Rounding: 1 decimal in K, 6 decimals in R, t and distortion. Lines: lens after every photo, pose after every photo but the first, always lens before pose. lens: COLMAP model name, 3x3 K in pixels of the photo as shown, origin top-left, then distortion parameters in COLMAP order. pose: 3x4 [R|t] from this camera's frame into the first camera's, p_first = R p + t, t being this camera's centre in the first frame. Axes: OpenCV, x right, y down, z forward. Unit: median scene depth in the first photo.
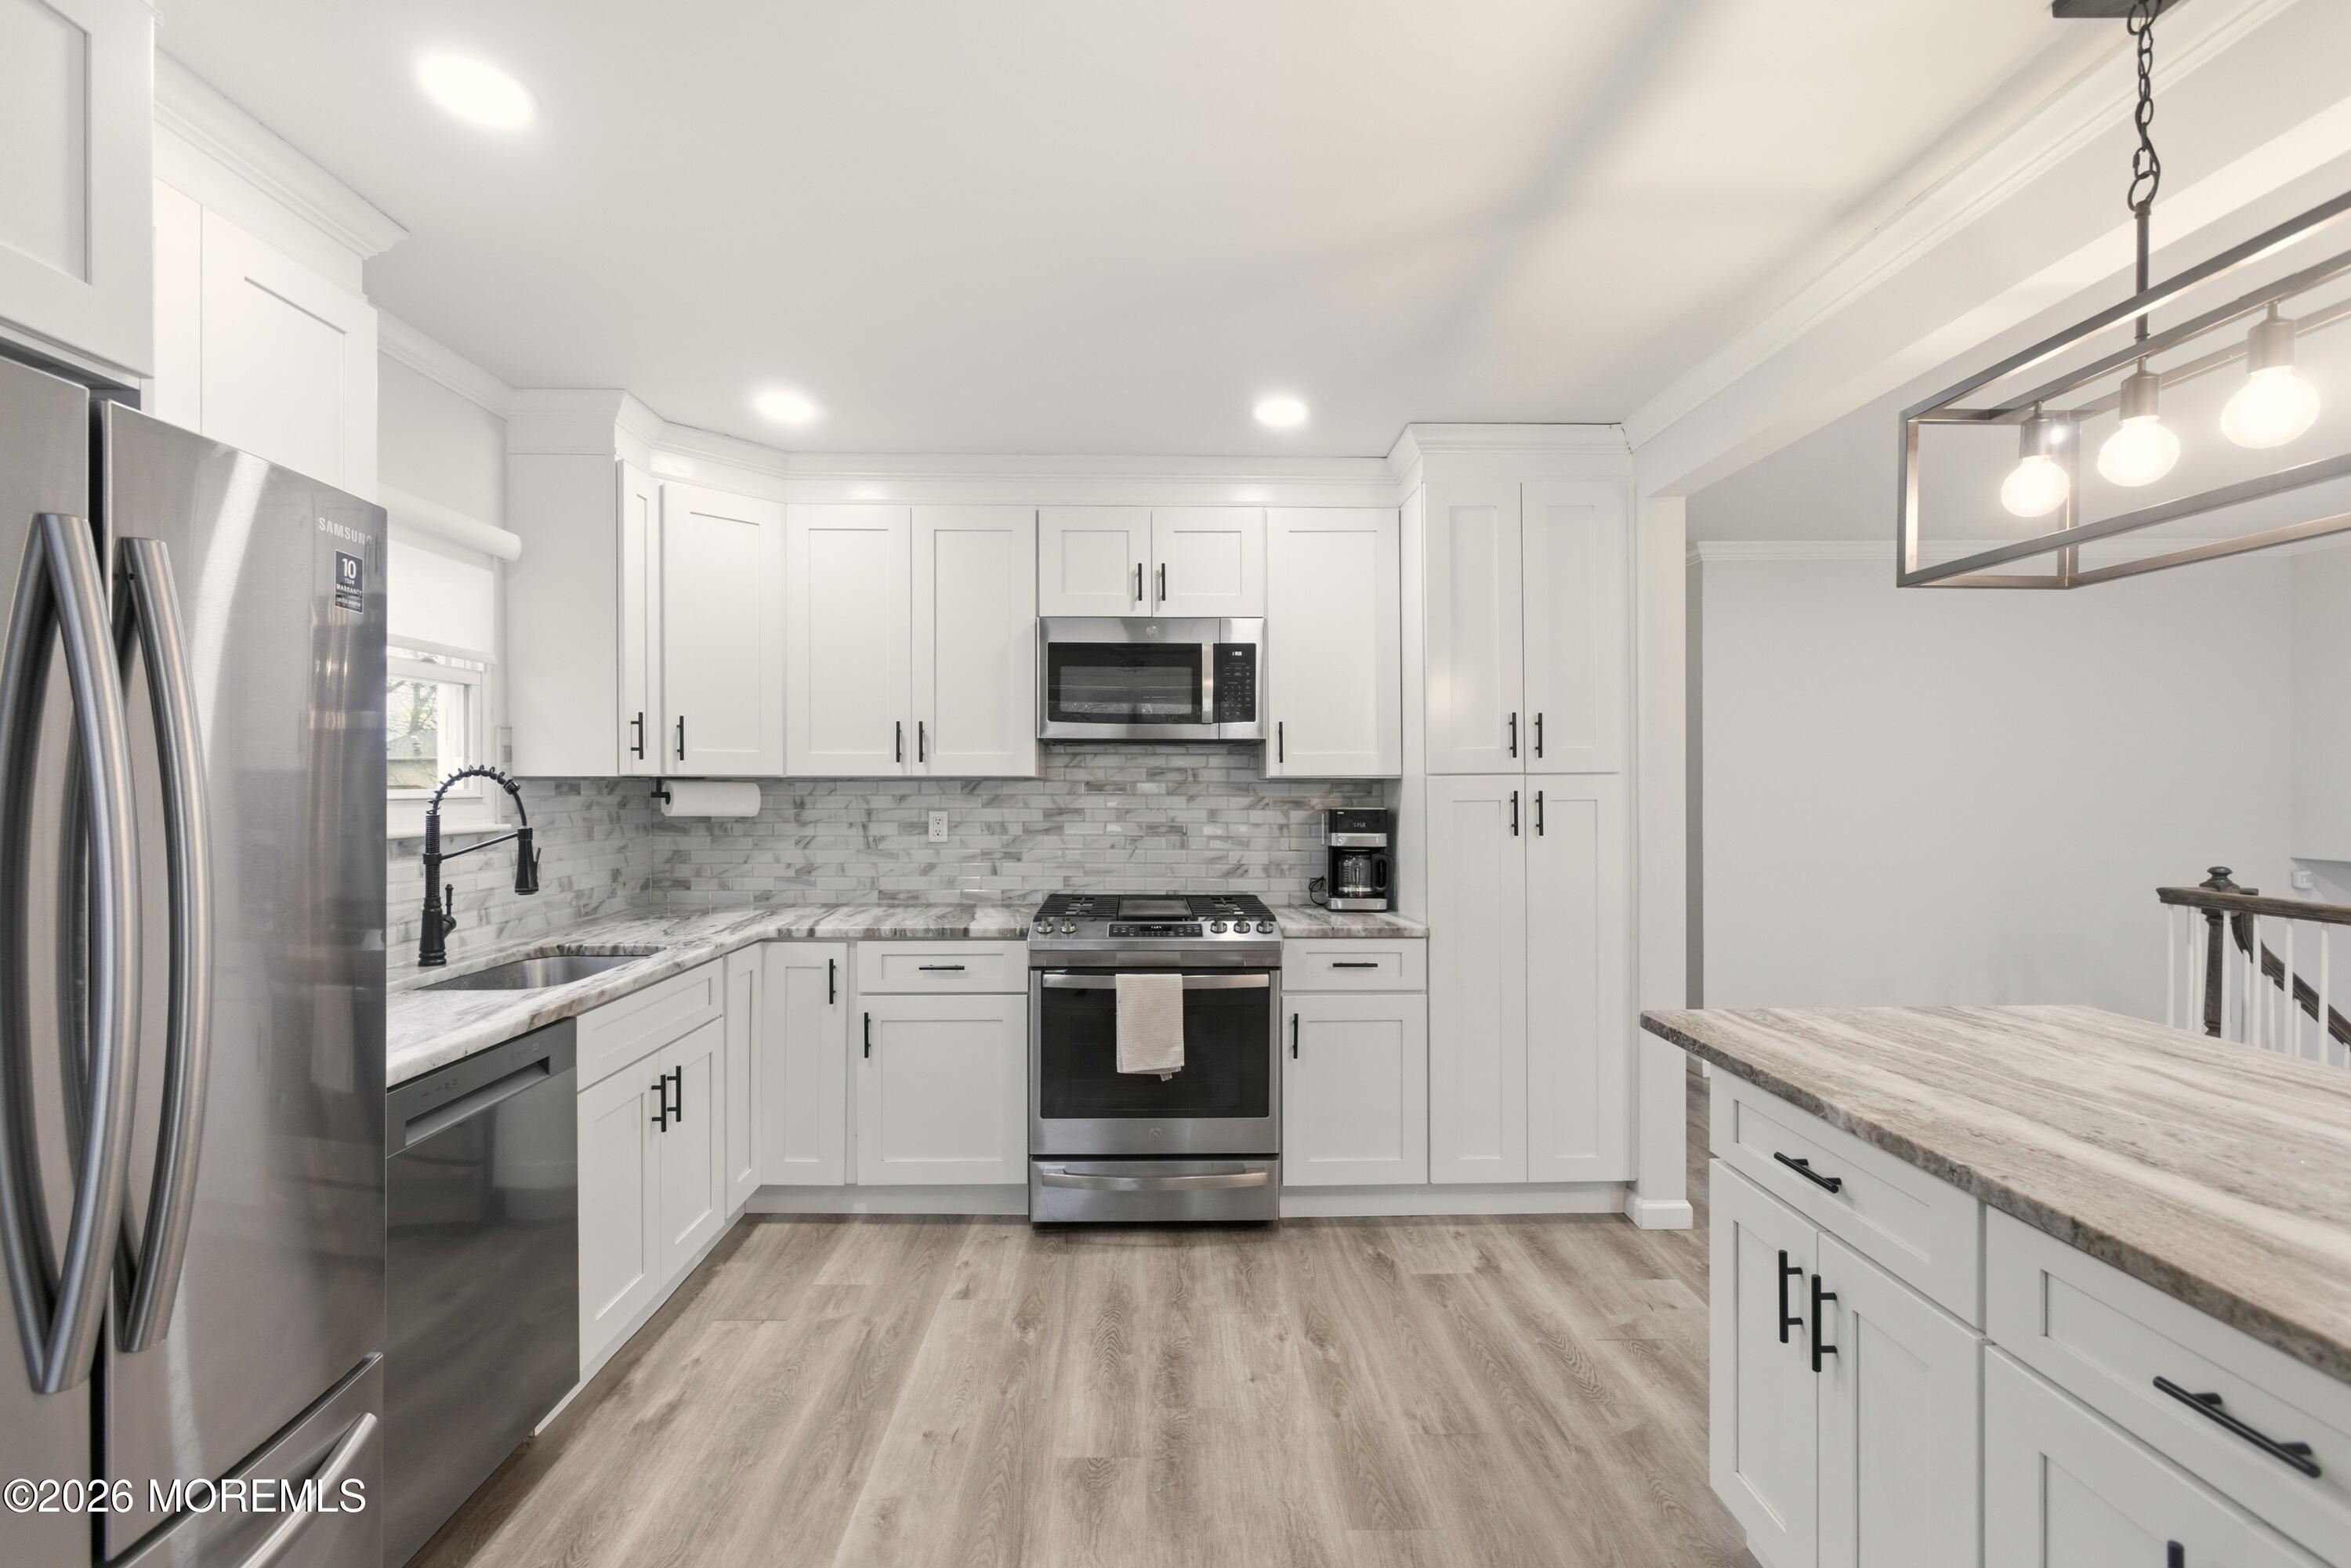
lens RADIAL K [[1055.1, 0, 1167.2], [0, 1055.1, 788.7], [0, 0, 1]] dist [-0.003647, 0.000020]
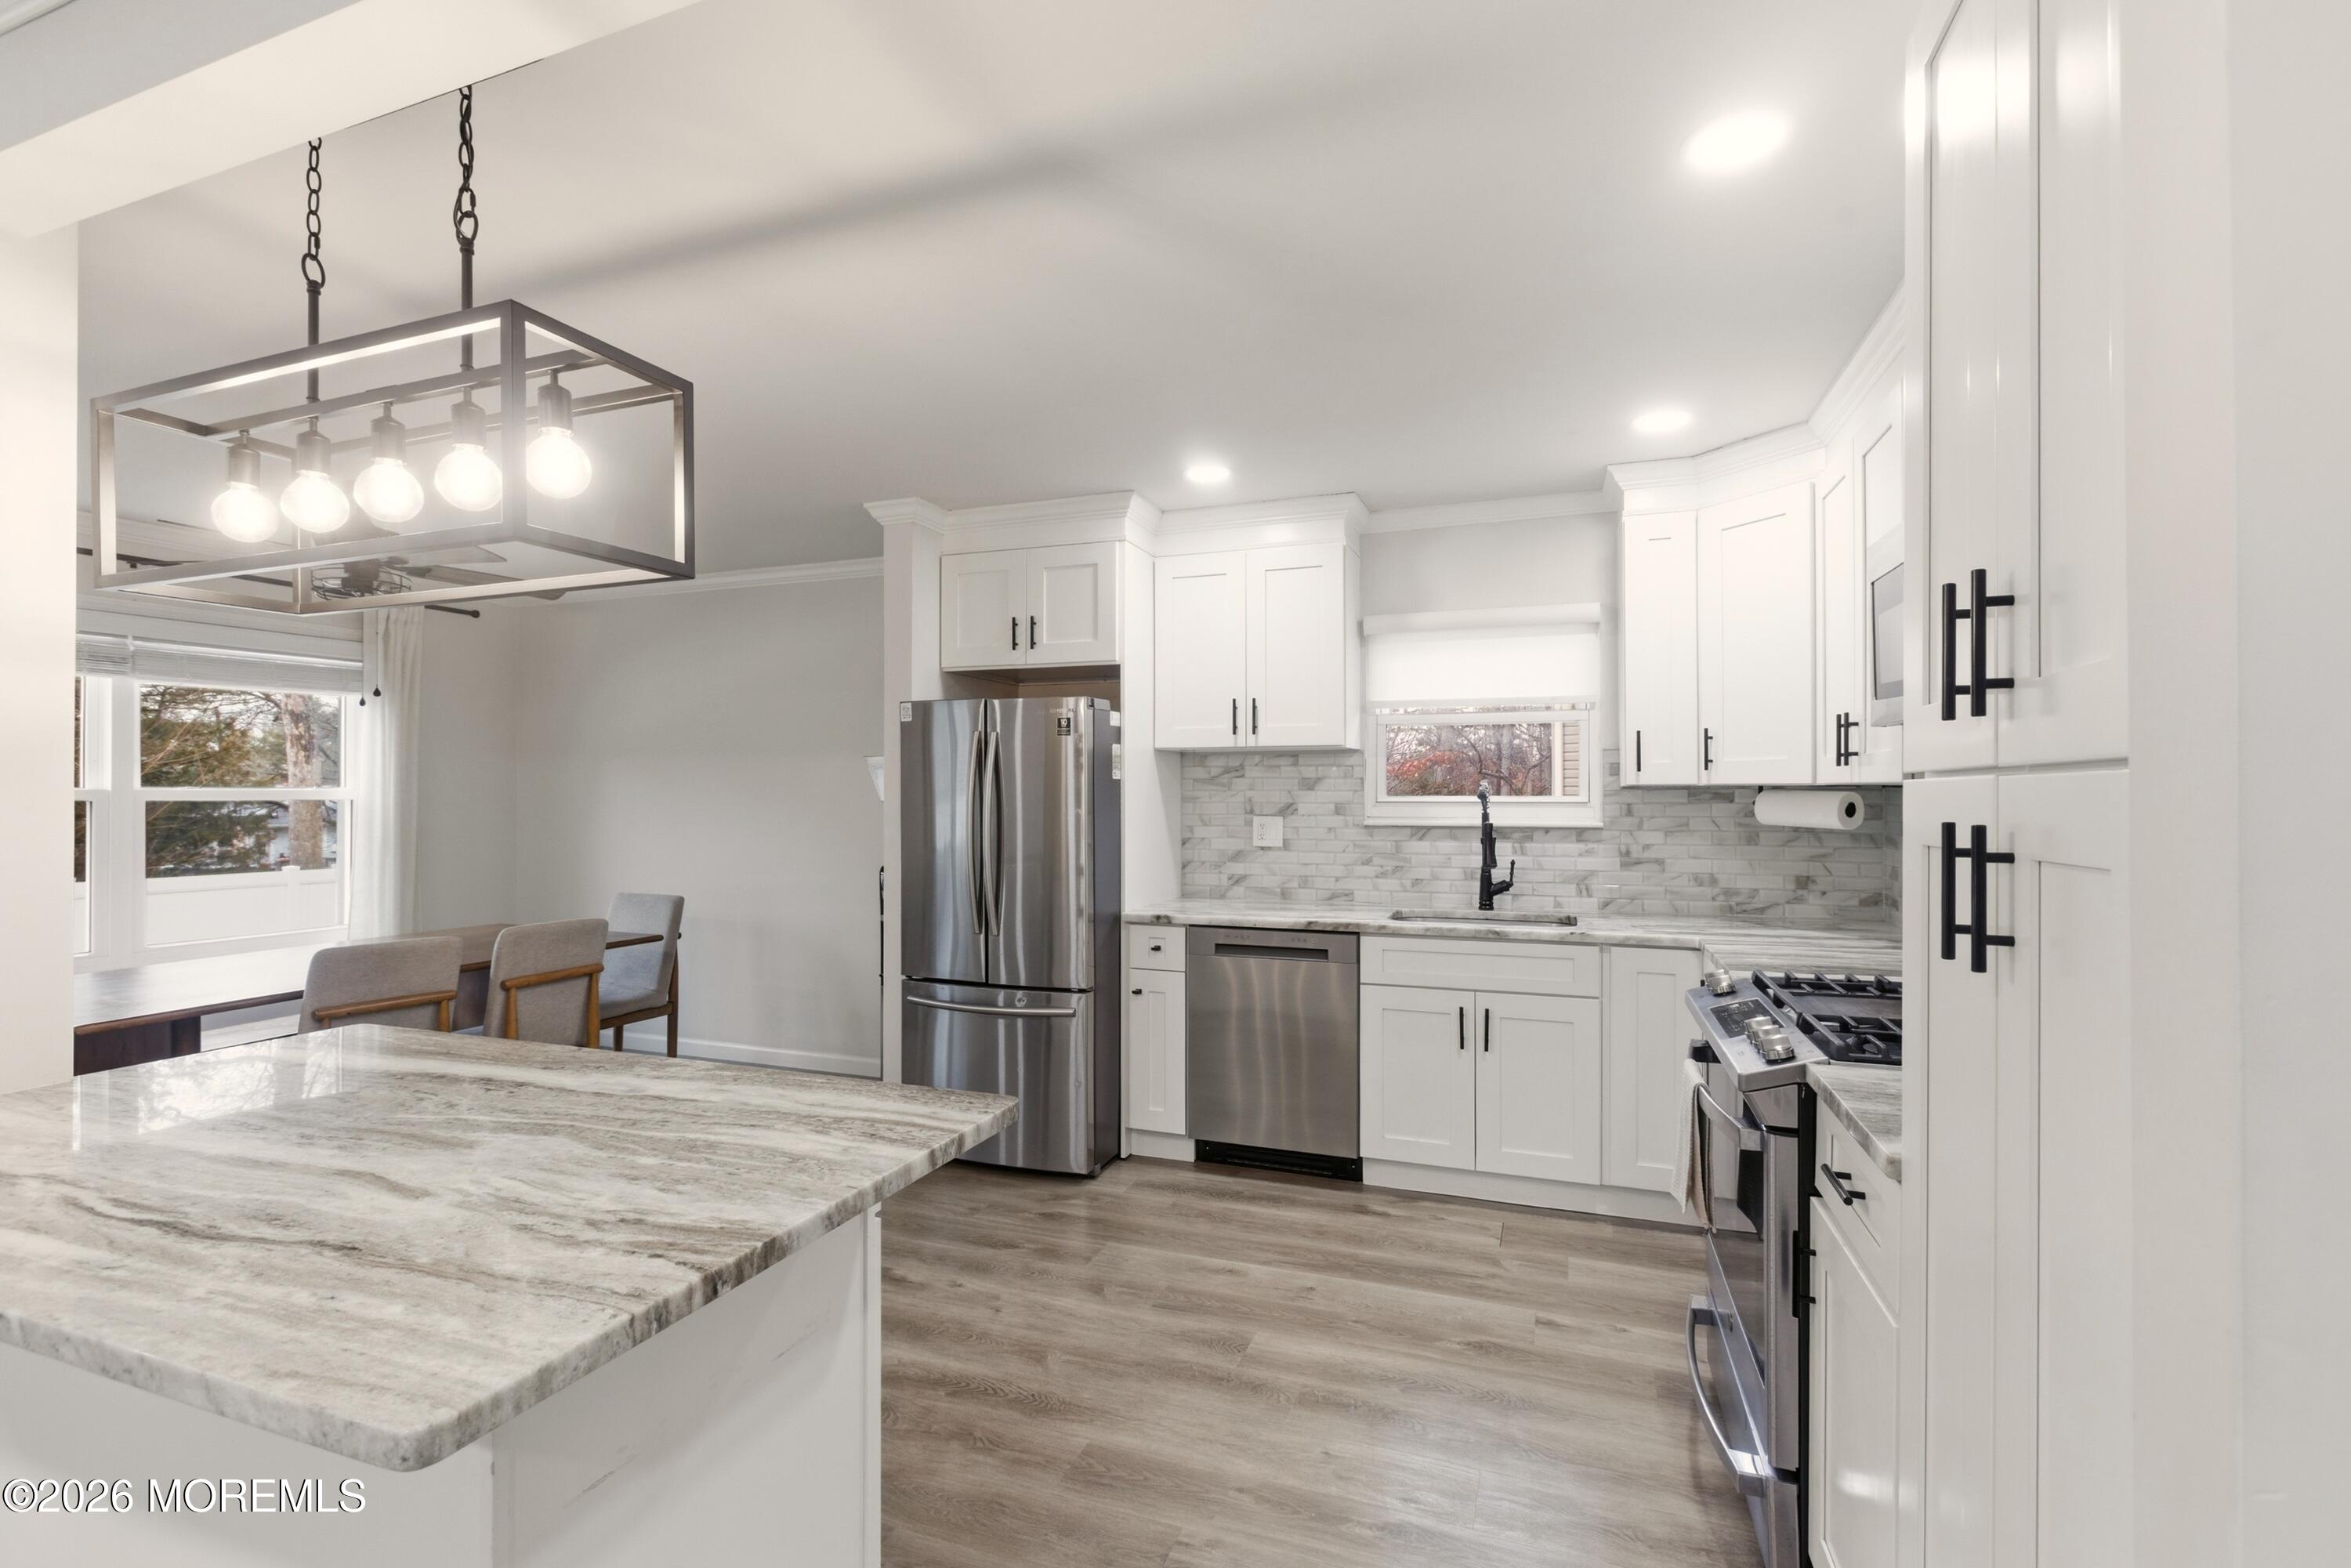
lens RADIAL K [[1055.1, 0, 1168.5], [0, 1055.1, 784.3], [0, 0, 1]] dist [-0.003647, 0.000020]
pose [[-0.367746, -0.004715, -0.929914, 0.936355], [-0.002517, 0.999989, -0.004075, -0.009784], [0.929923, 0.000842, -0.367753, 1.157781]]
